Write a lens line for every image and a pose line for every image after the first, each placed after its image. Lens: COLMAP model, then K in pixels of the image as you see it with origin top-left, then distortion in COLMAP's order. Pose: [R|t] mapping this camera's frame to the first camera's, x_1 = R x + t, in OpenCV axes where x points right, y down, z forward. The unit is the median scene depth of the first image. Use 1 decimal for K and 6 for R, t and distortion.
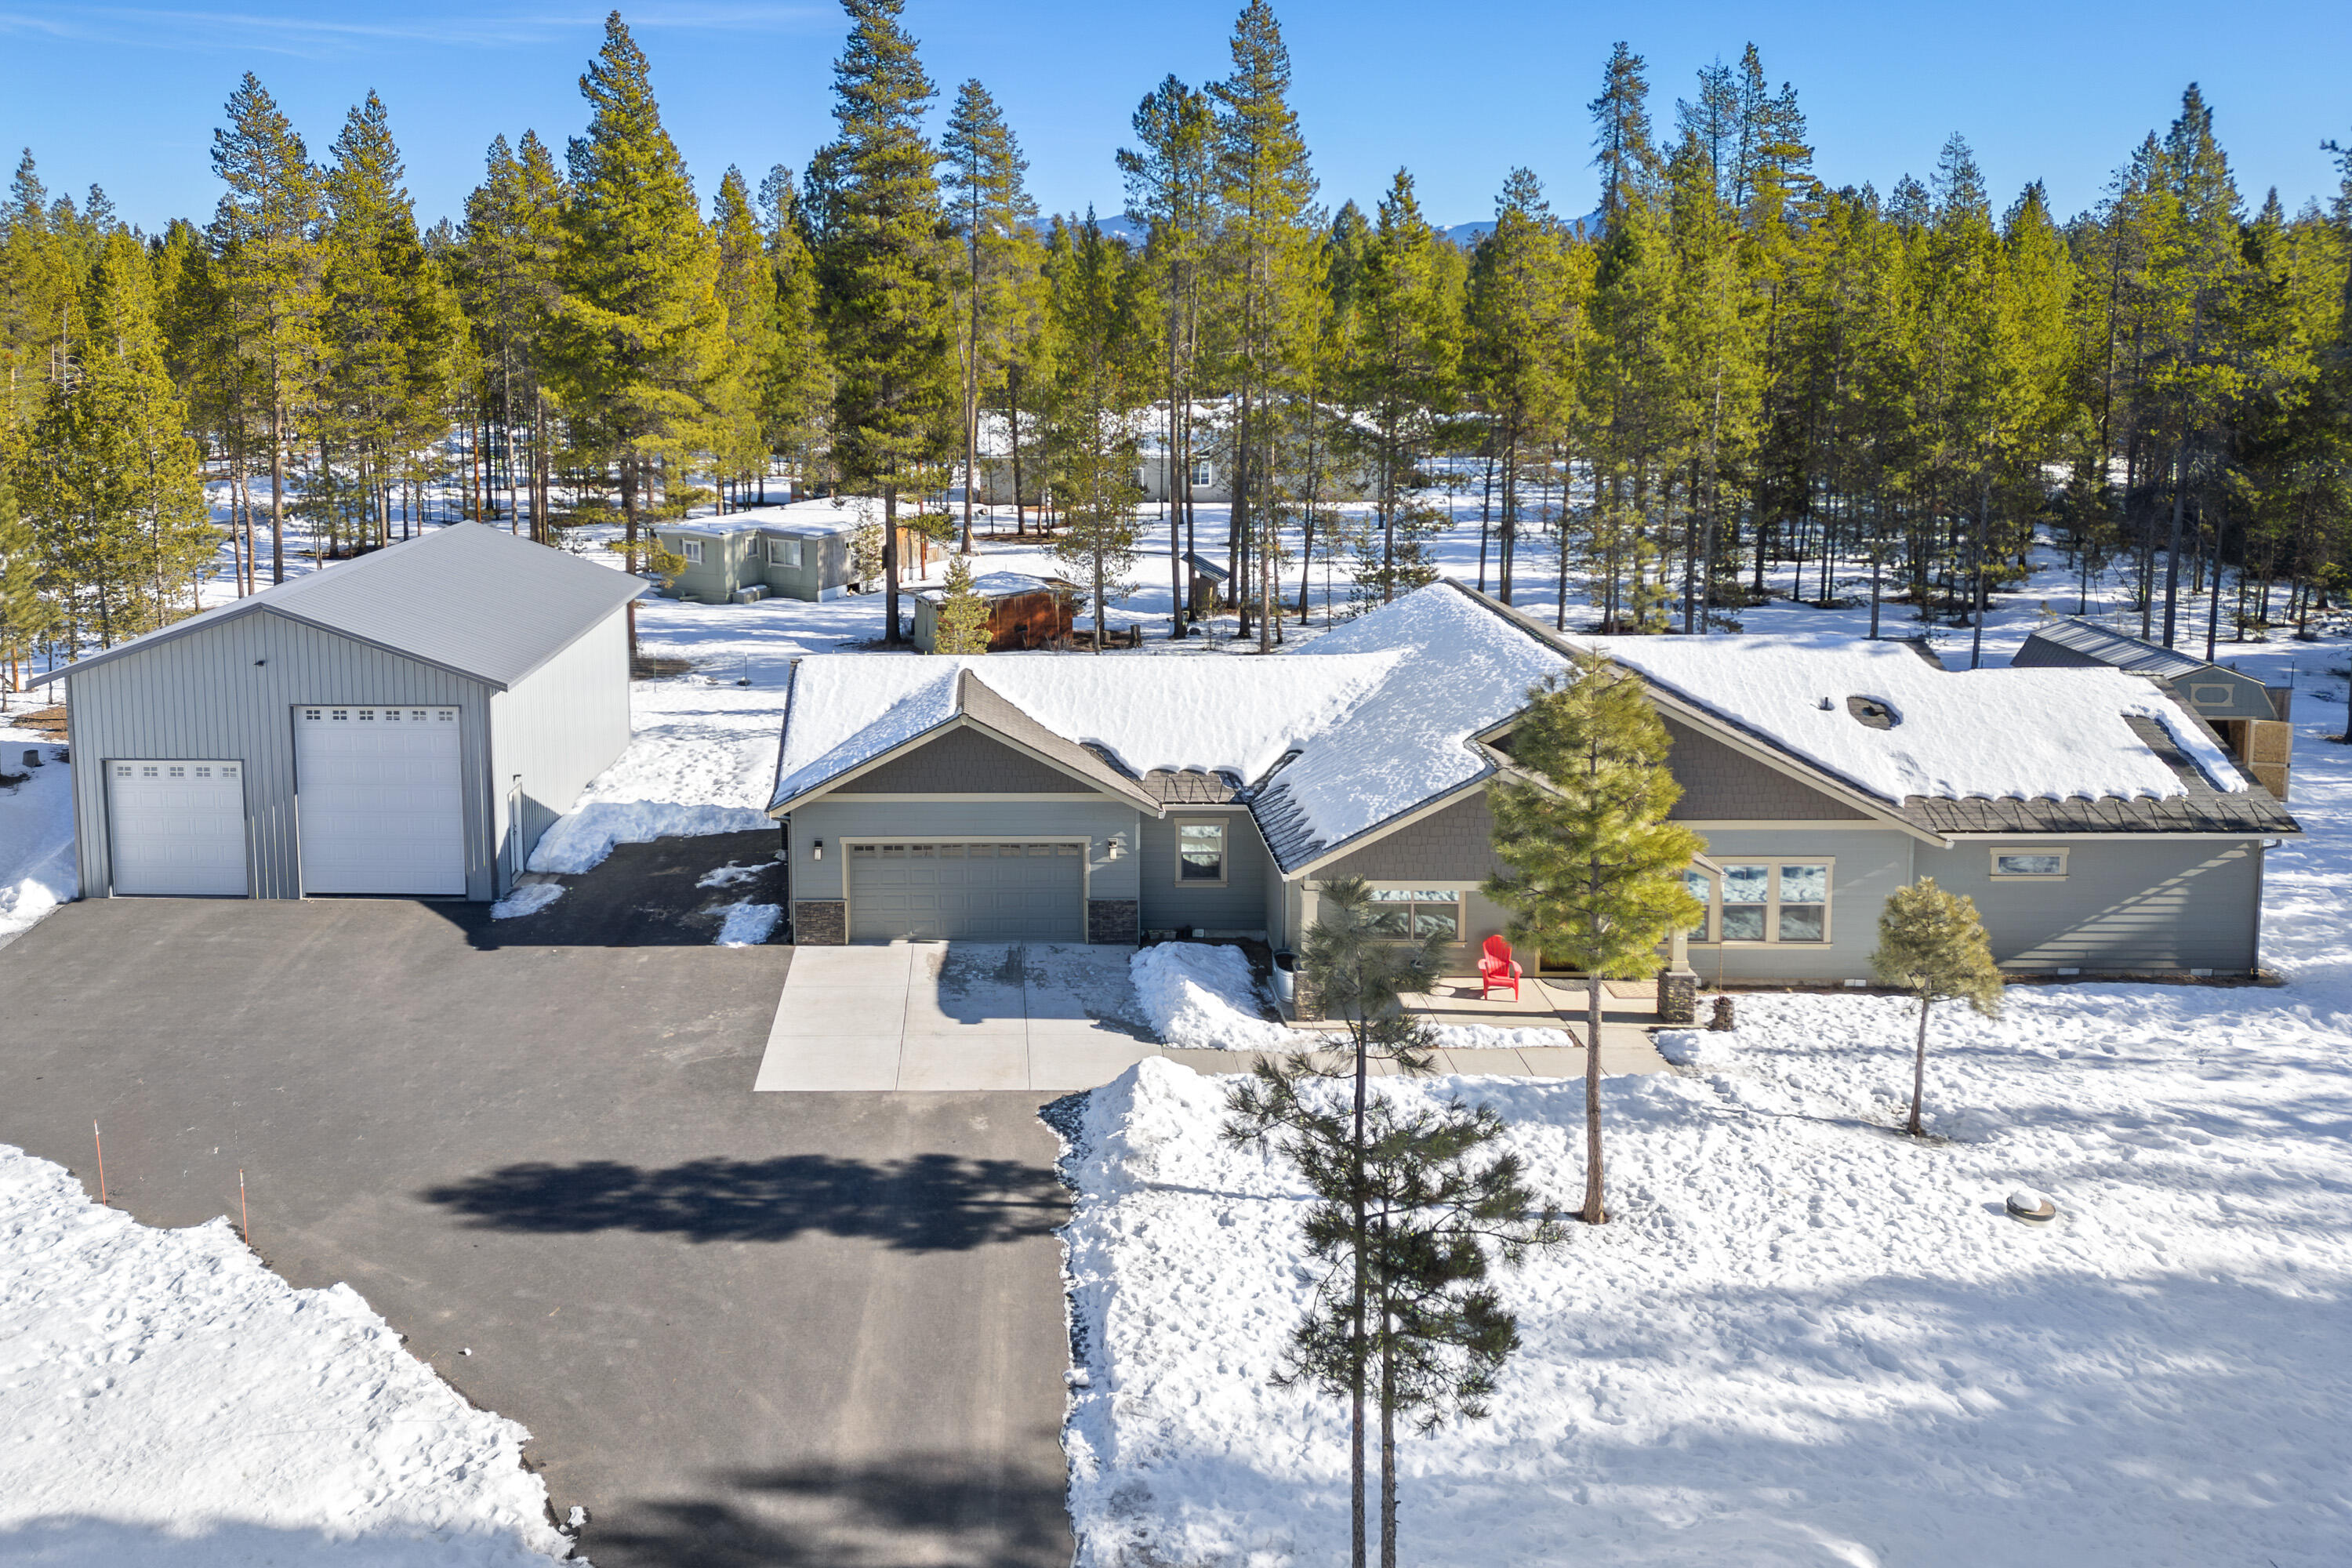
lens RADIAL K [[1721.3, 0, 960.3], [0, 1721.3, 485.1], [0, 0, 1]] dist [0.058338, -0.027147]
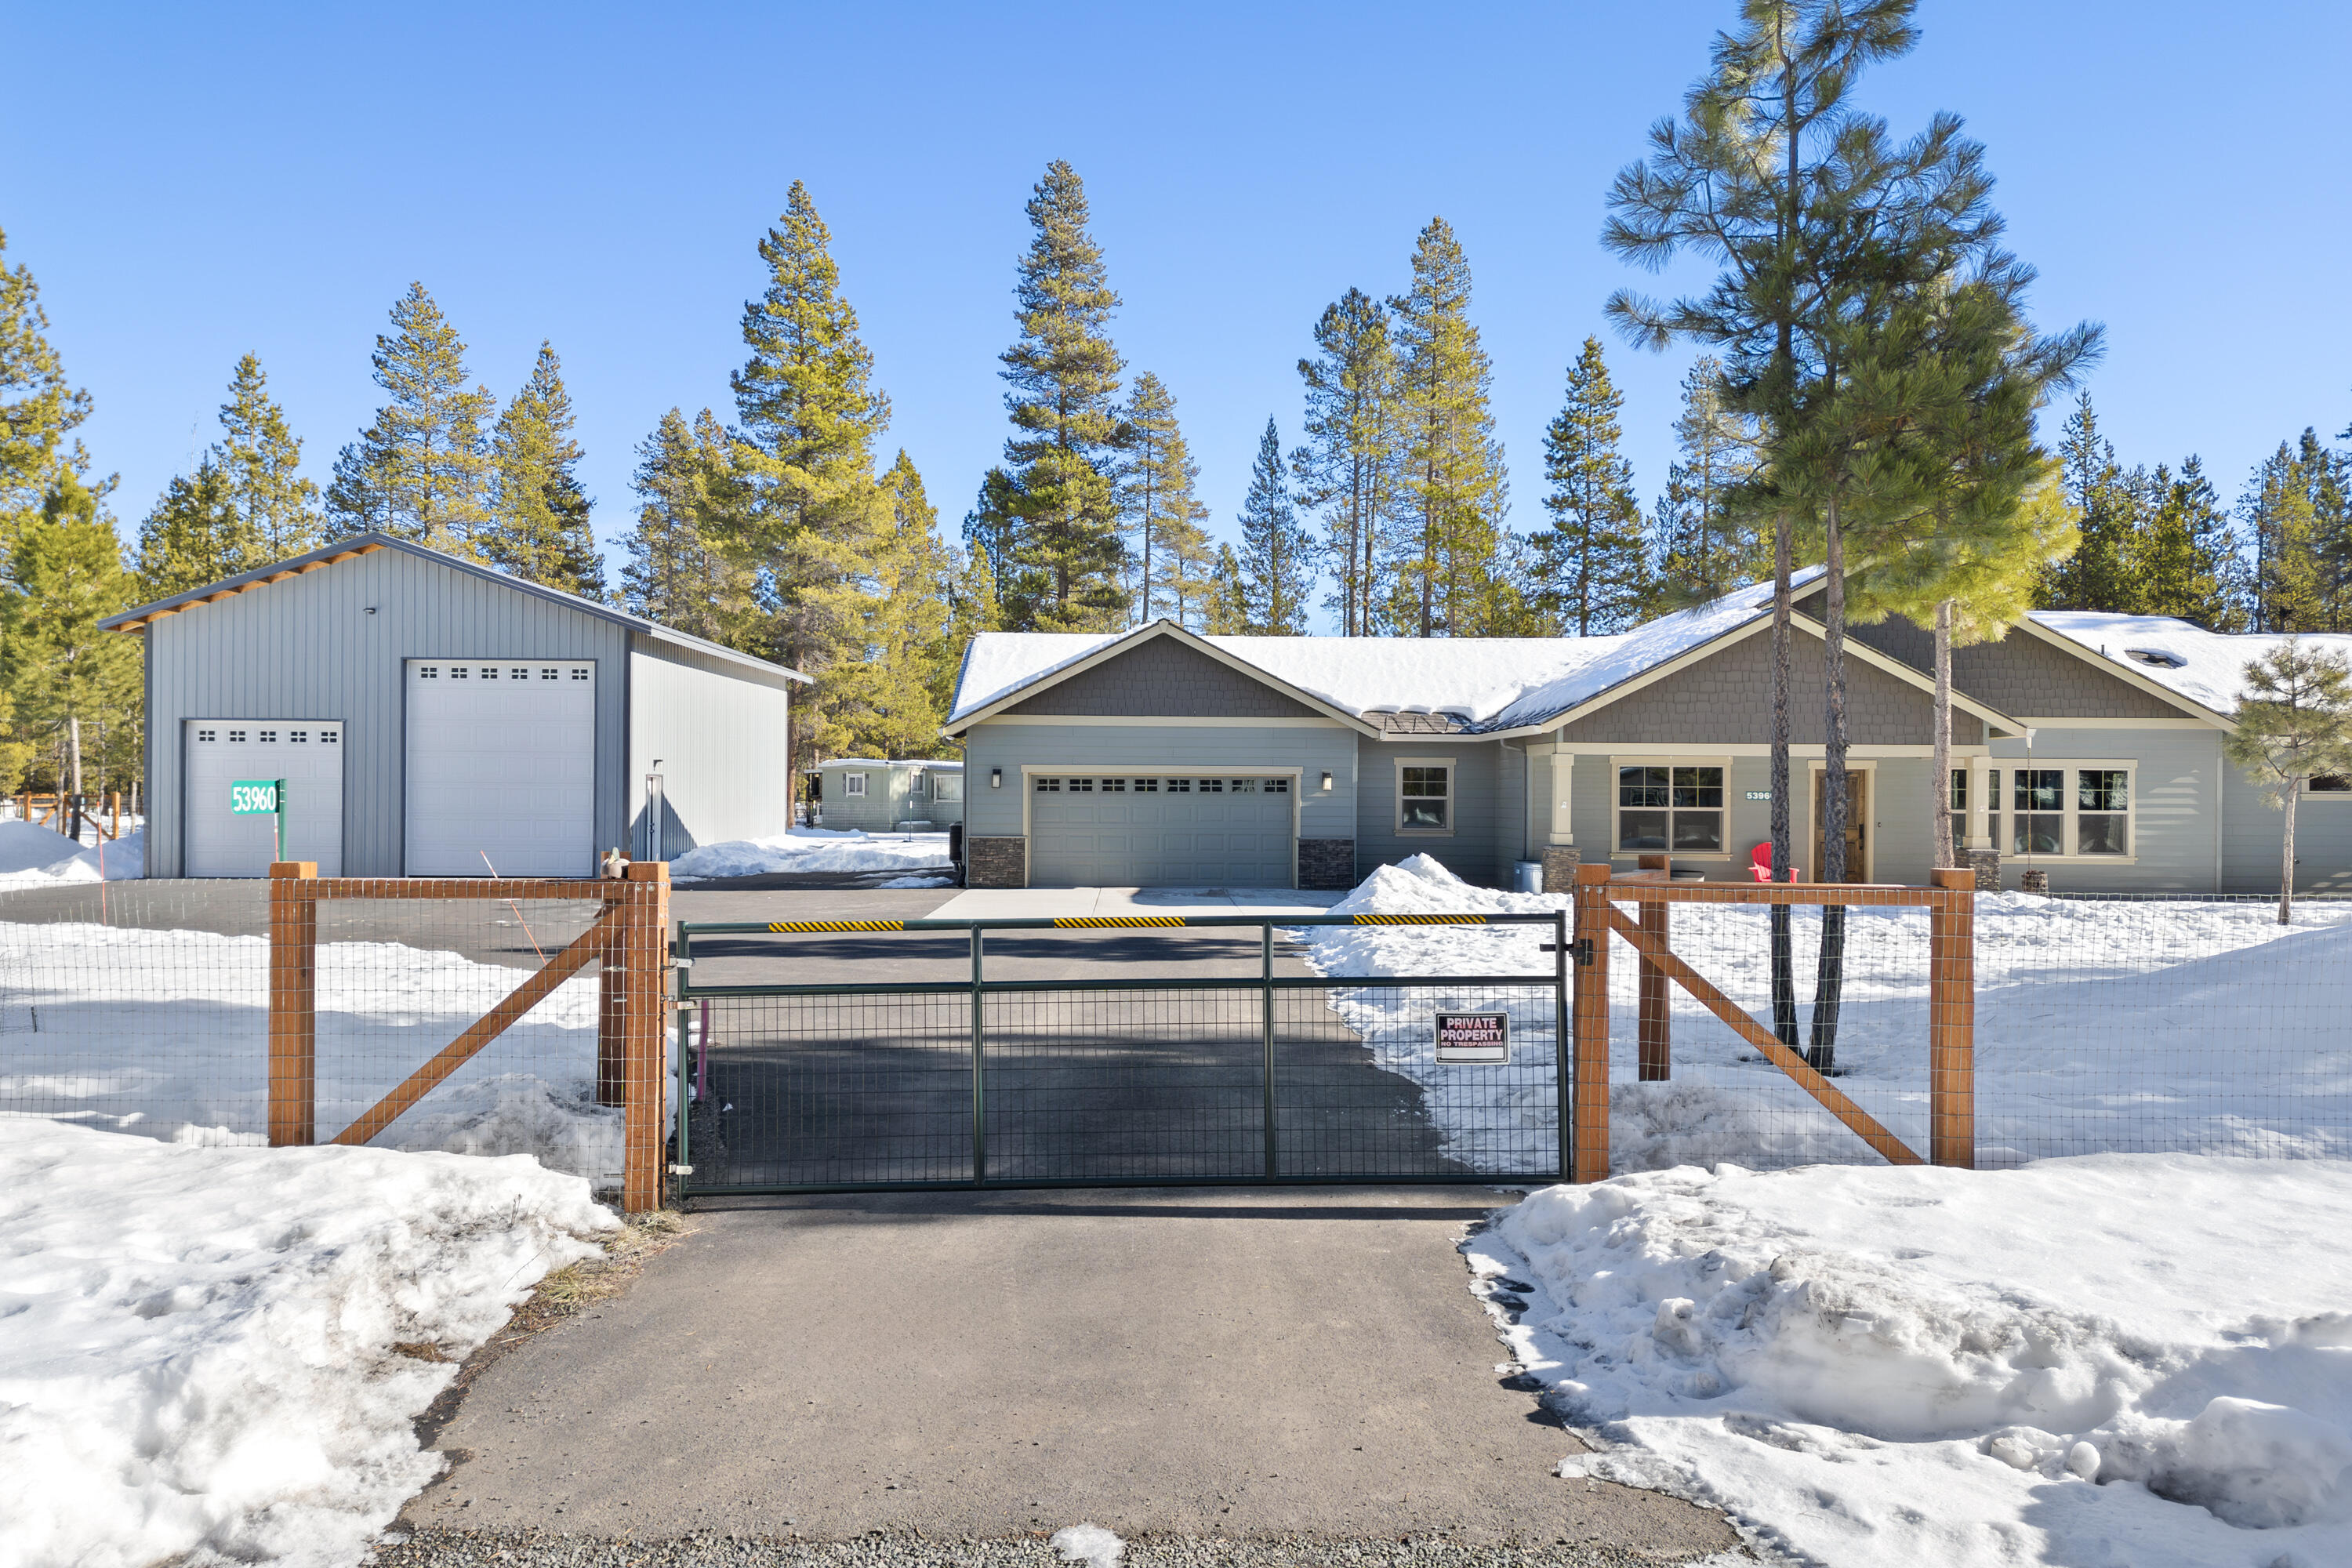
lens RADIAL K [[1637.1, 0, 1177.6], [0, 1637.1, 807.2], [0, 0, 1]] dist [0.089288, -0.077293]
pose [[0.999245, 0.012593, 0.036750, -0.019253], [-0.008551, 0.994101, -0.108118, 0.288965], [-0.037895, 0.107722, 0.993459, 0.146357]]
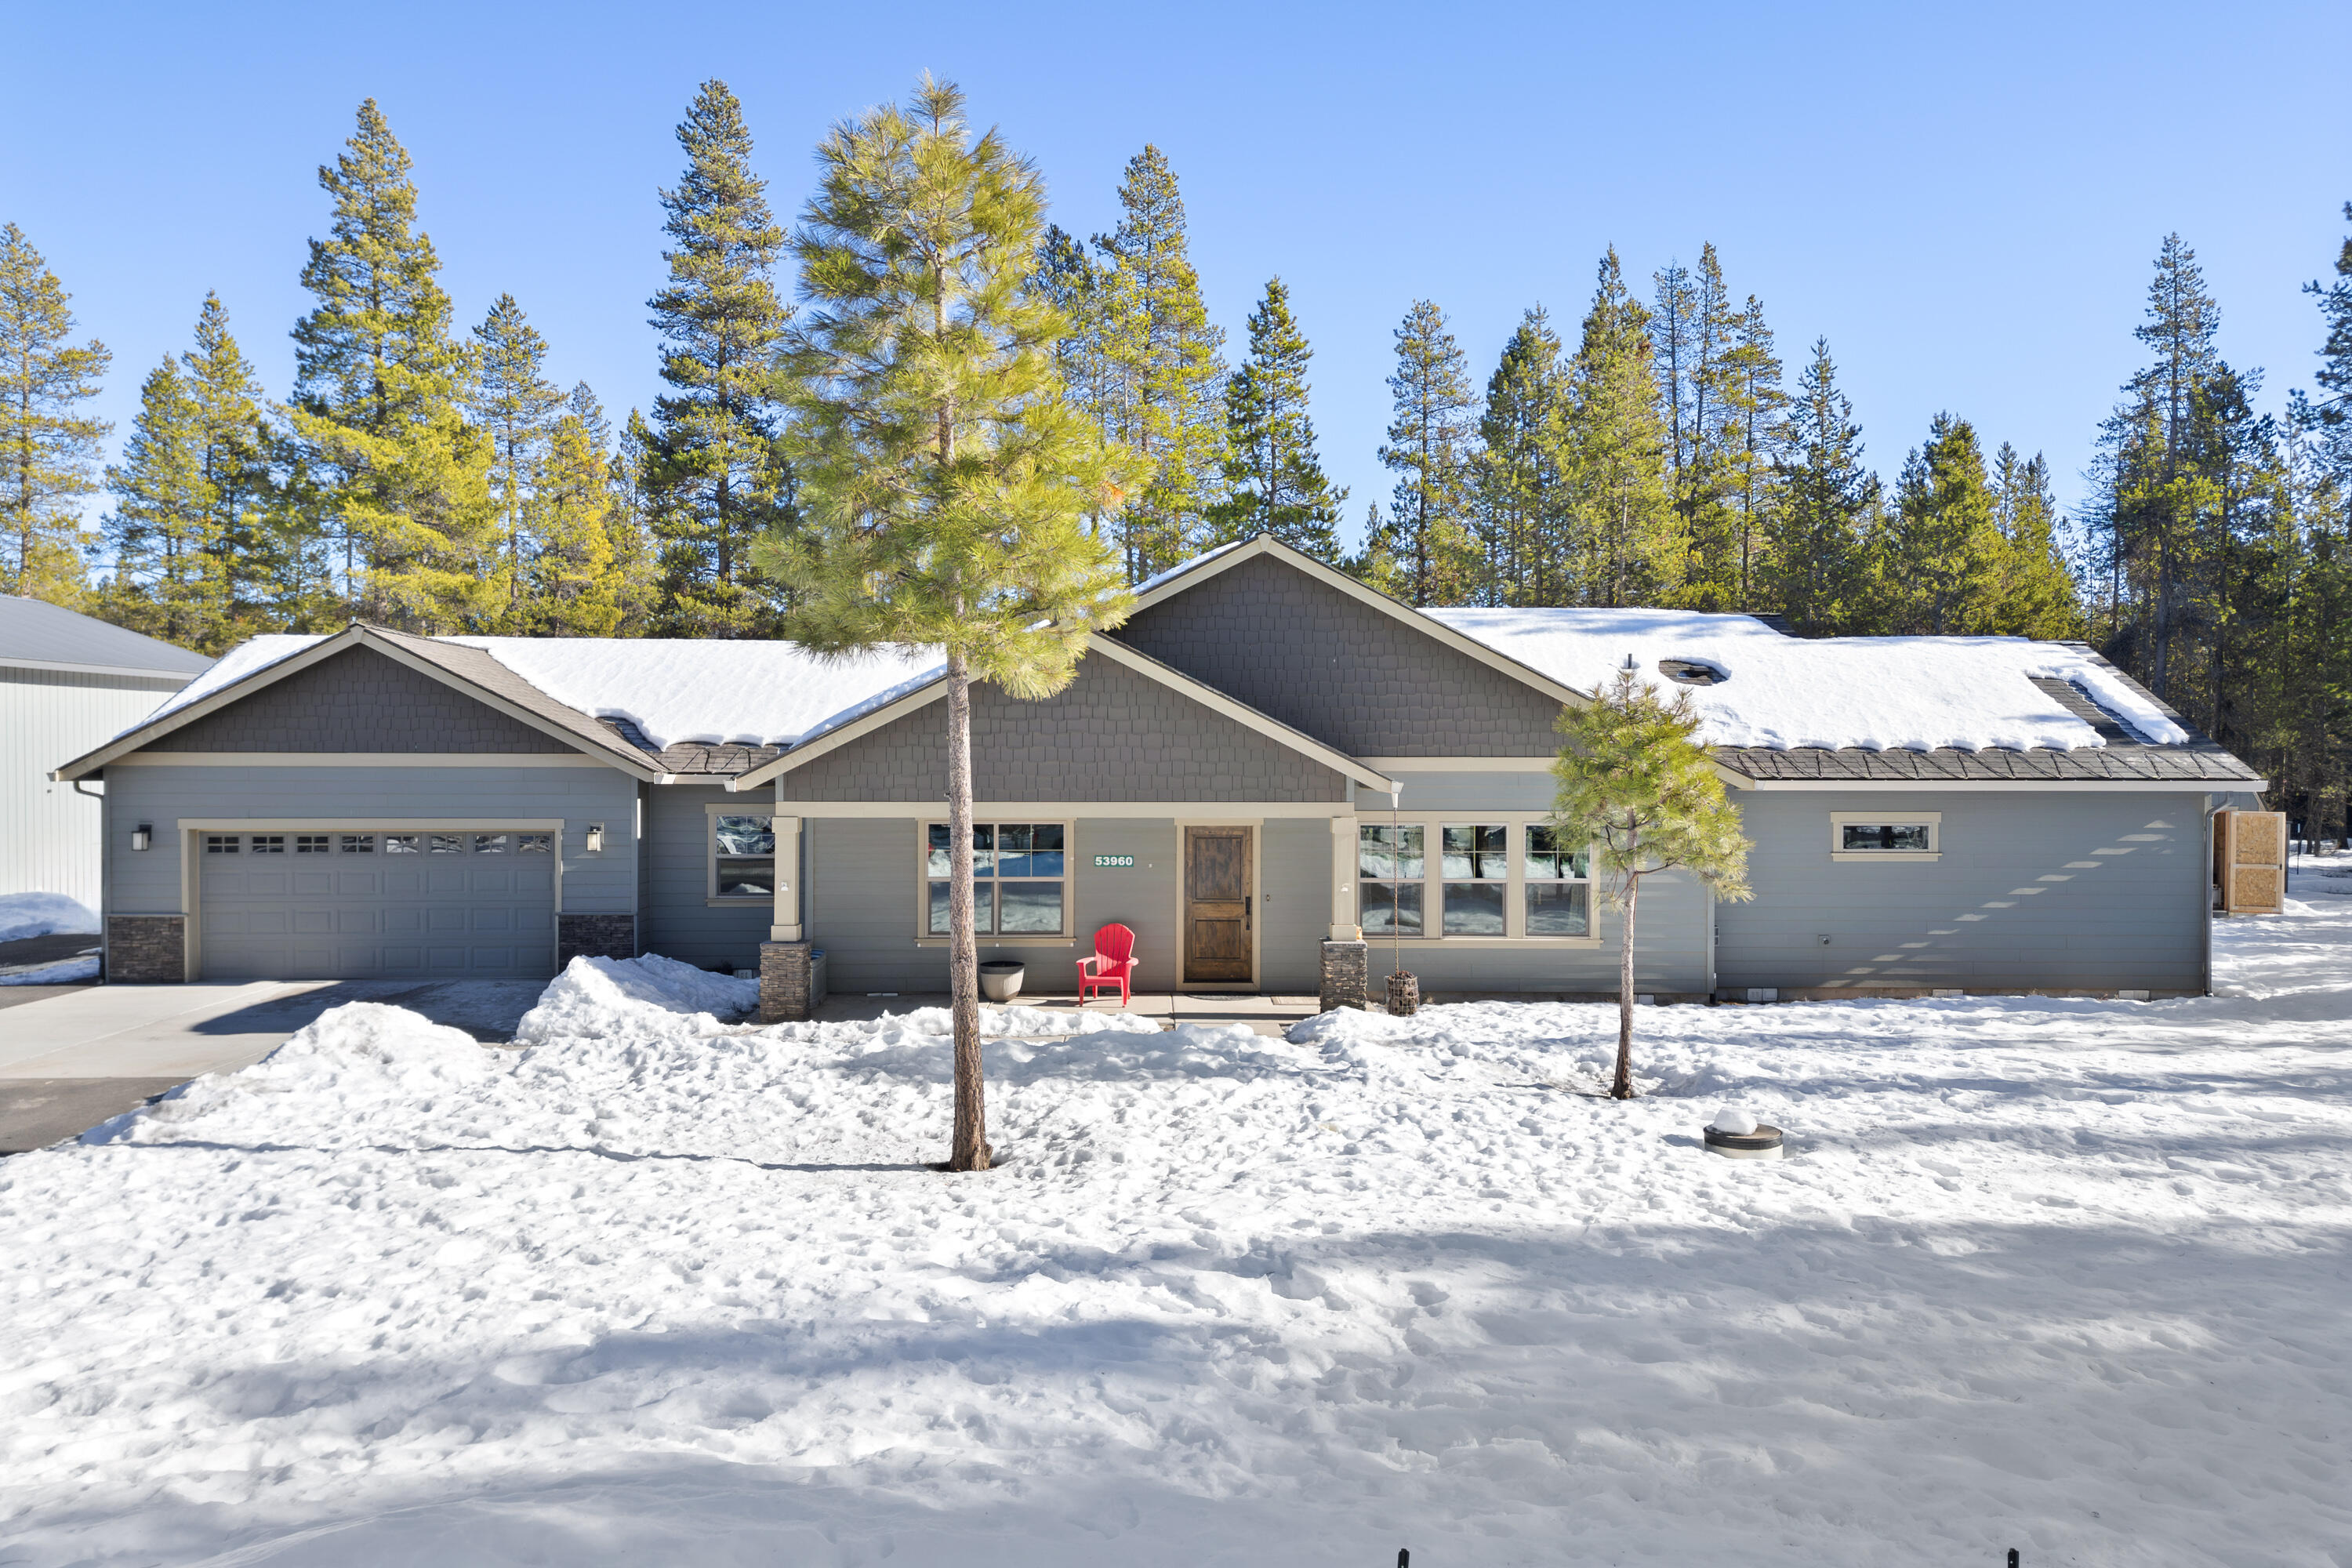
lens RADIAL K [[1637.1, 0, 1166.2], [0, 1637.1, 784.0], [0, 0, 1]] dist [0.089288, -0.077293]
pose [[0.999431, 0.007187, 0.032954, 0.266816], [-0.003880, 0.995045, -0.099345, 0.230975], [-0.033504, 0.099161, 0.994507, 0.312013]]
